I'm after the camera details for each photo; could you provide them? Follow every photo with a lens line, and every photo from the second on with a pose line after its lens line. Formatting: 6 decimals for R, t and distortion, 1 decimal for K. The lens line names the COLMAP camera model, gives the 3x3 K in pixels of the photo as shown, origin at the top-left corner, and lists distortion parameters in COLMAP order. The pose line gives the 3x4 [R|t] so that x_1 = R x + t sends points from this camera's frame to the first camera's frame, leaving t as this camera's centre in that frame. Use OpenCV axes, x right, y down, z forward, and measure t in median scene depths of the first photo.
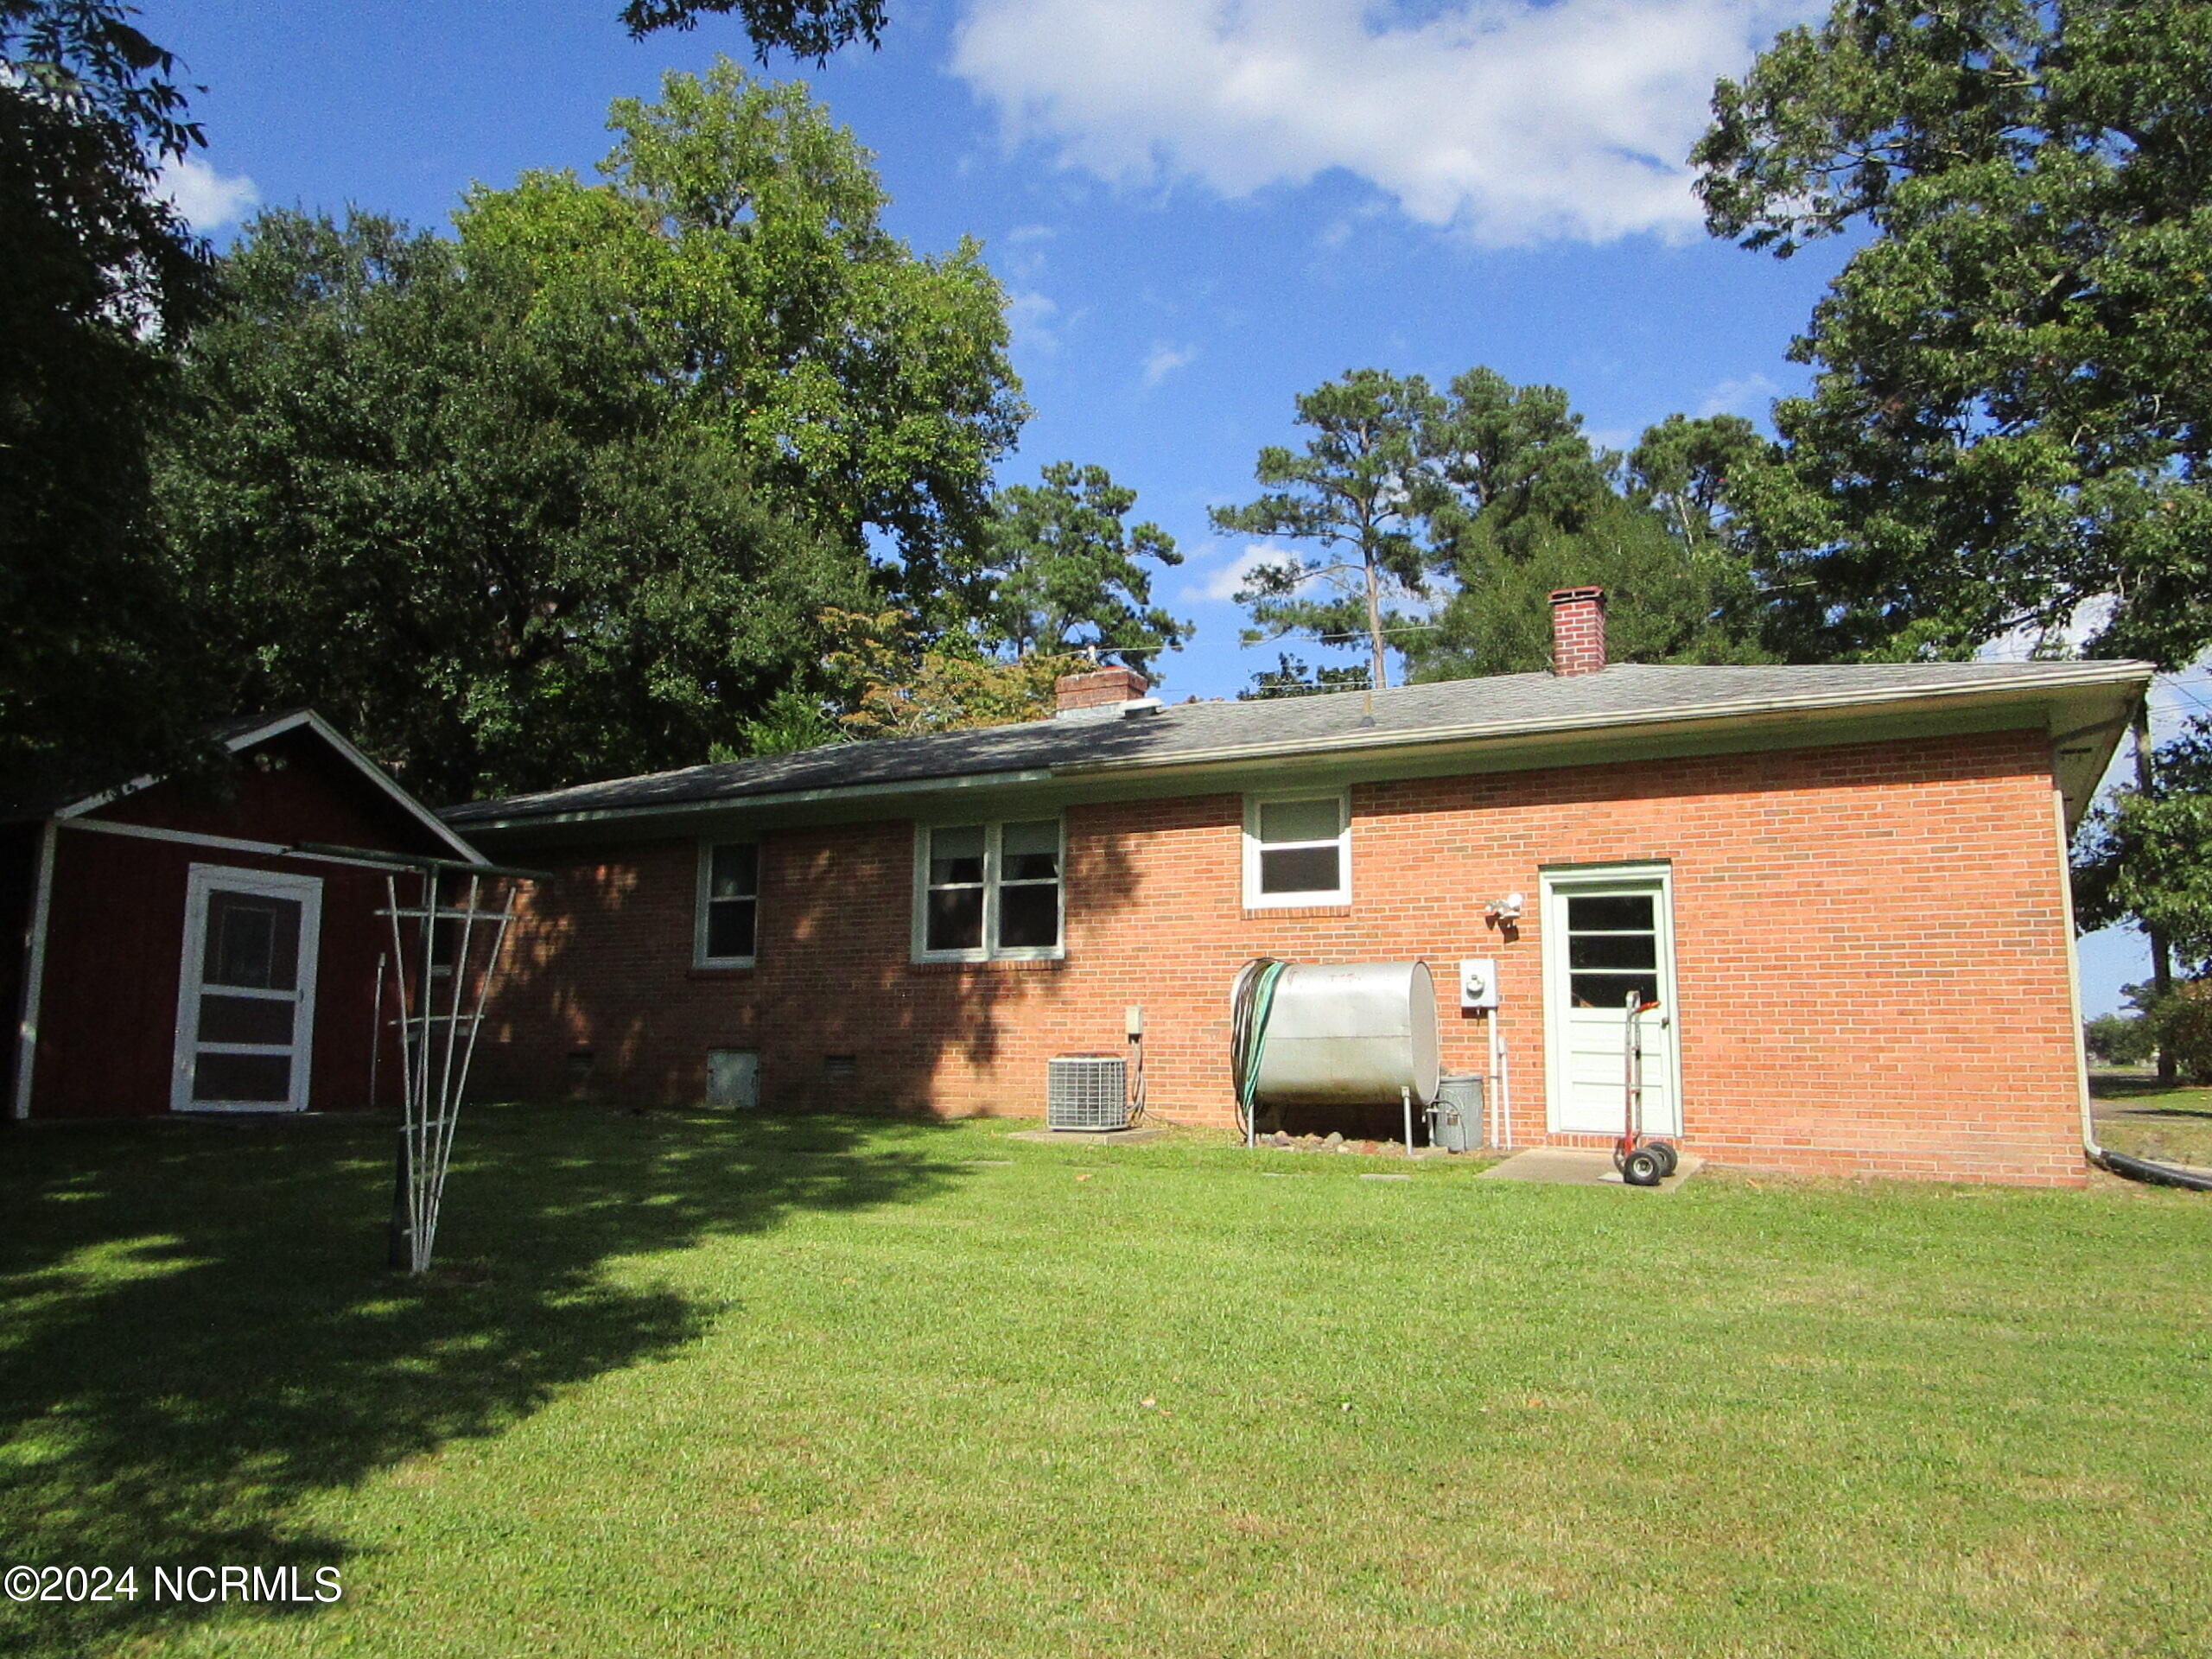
lens RADIAL K [[1602.5, 0, 1106.0], [0, 1602.5, 829.5], [0, 0, 1]] dist [0.002594, -0.000420]
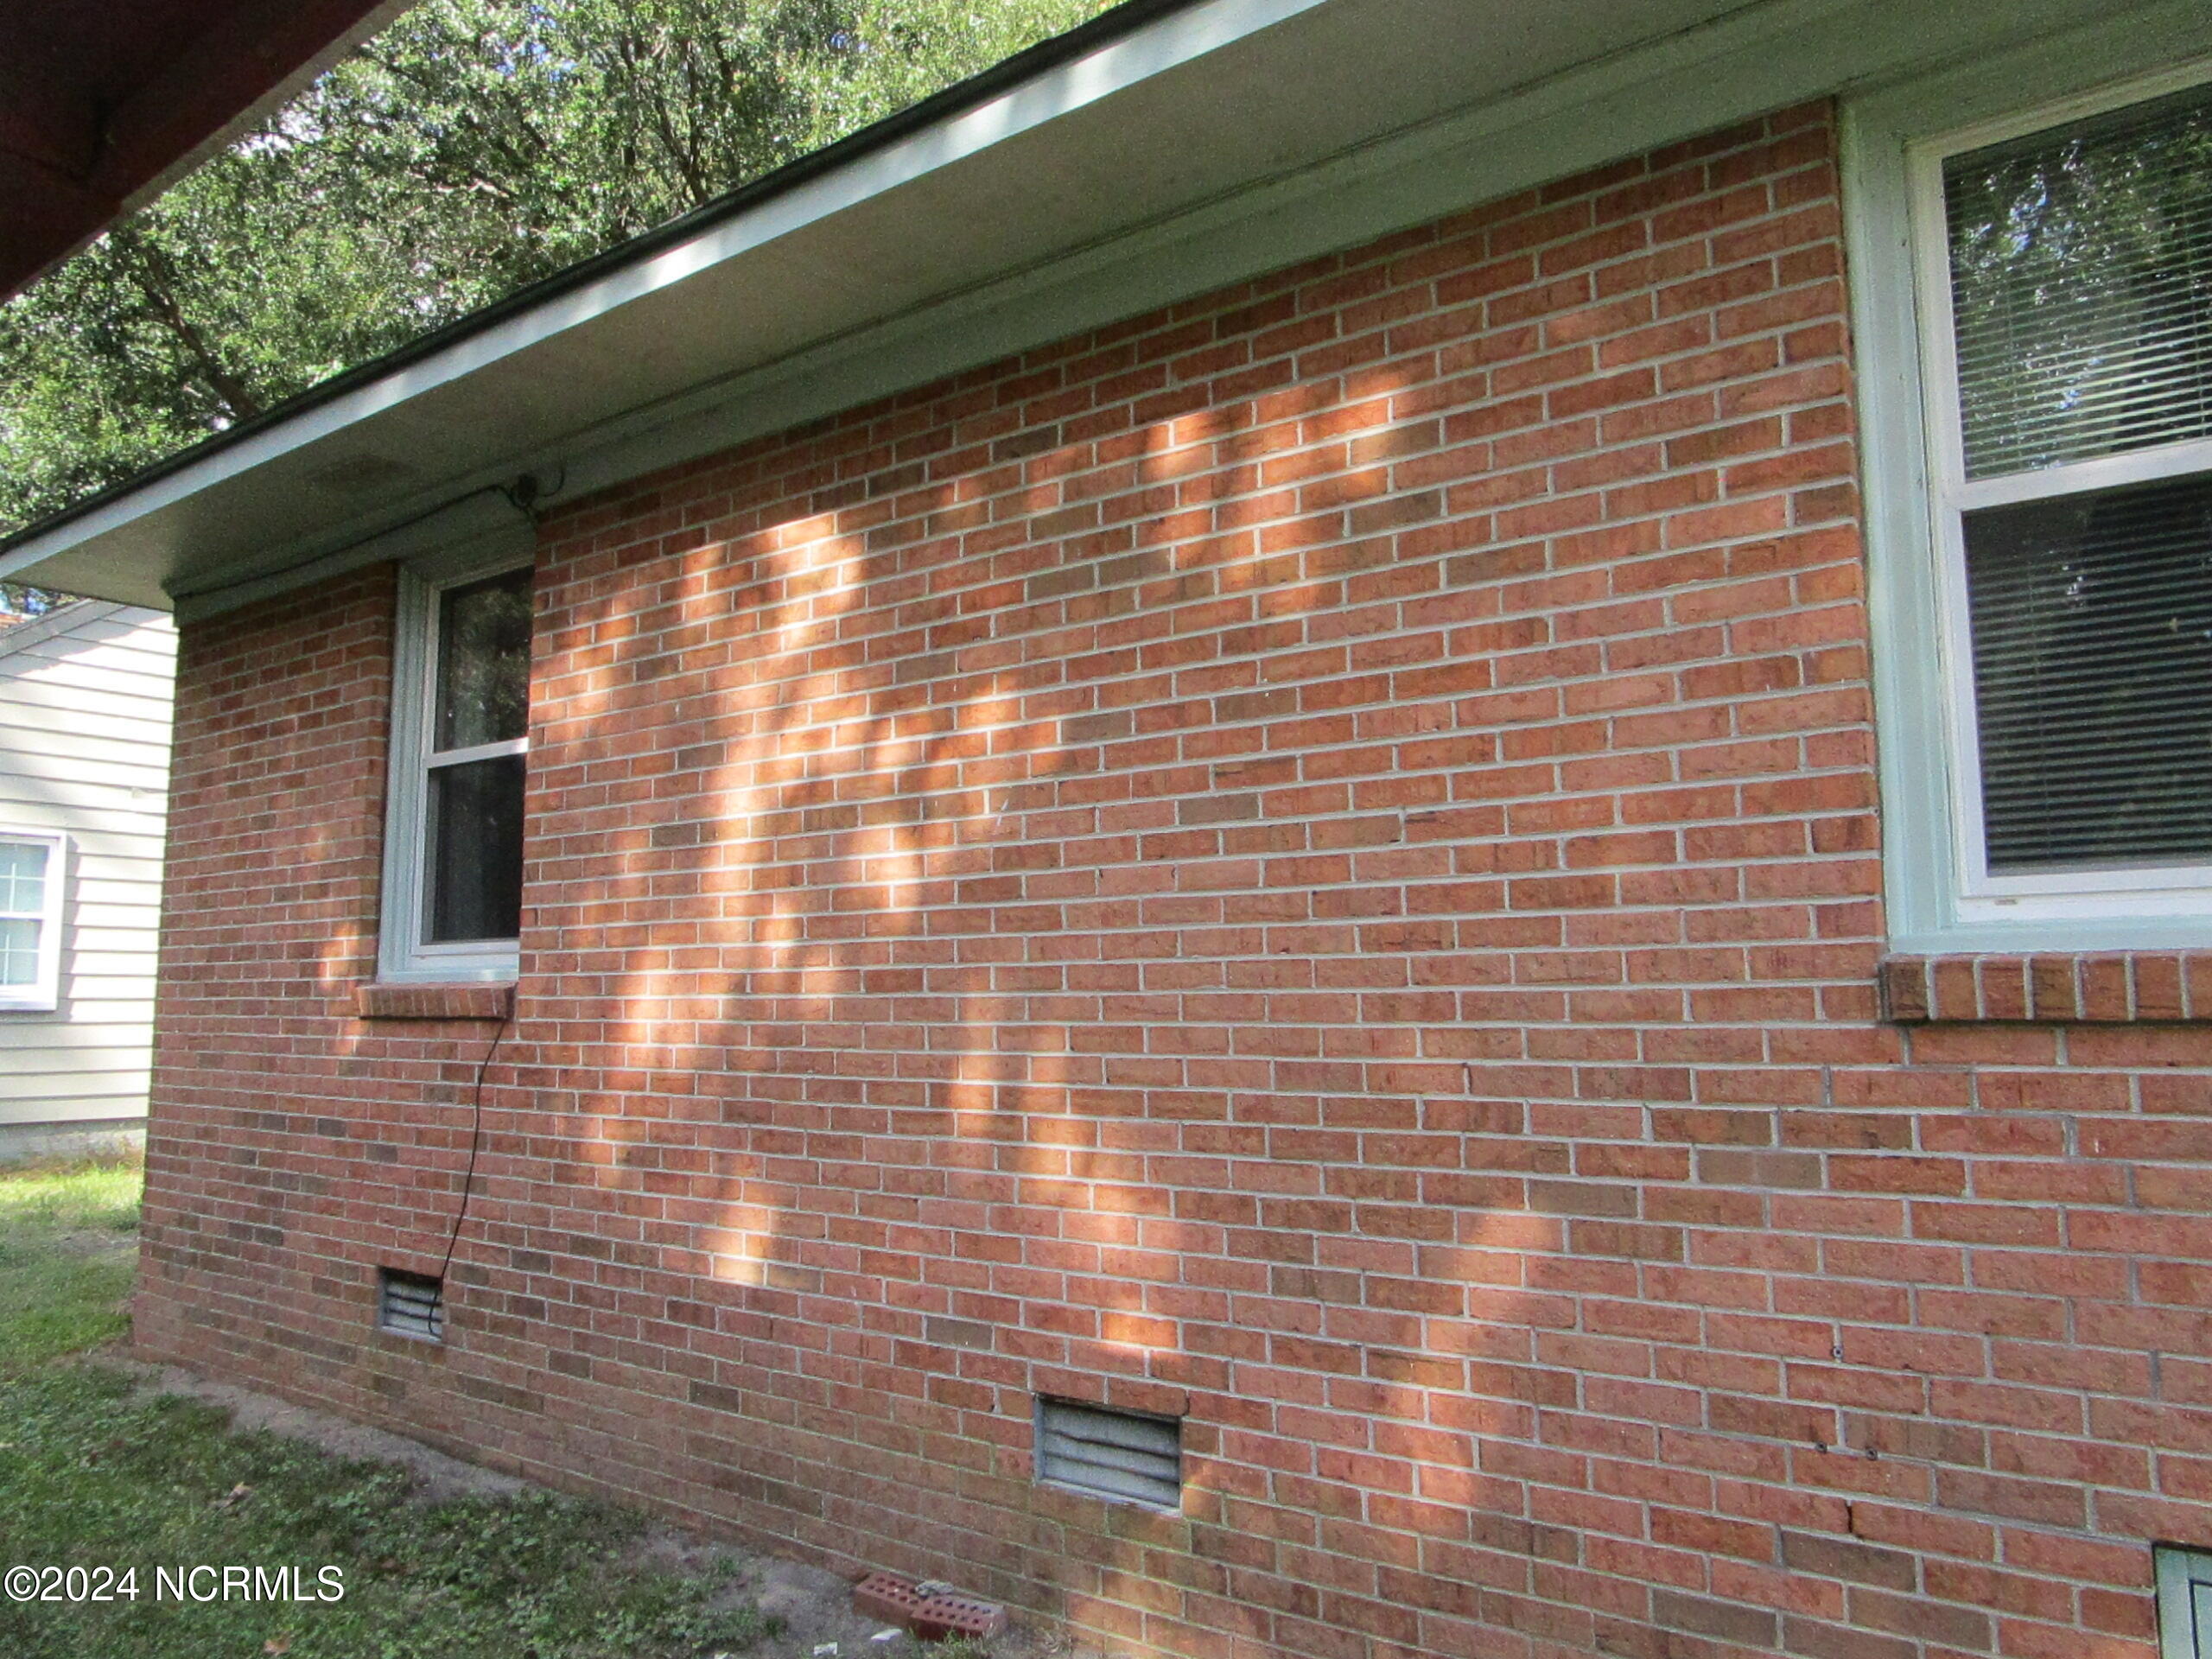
lens RADIAL K [[1602.5, 0, 1106.0], [0, 1602.5, 829.5], [0, 0, 1]] dist [0.002594, -0.000420]
pose [[0.989799, -0.026081, -0.140066, -0.295118], [0.030821, 0.999020, 0.031775, 0.066073], [0.139100, -0.035767, 0.989632, 0.797842]]
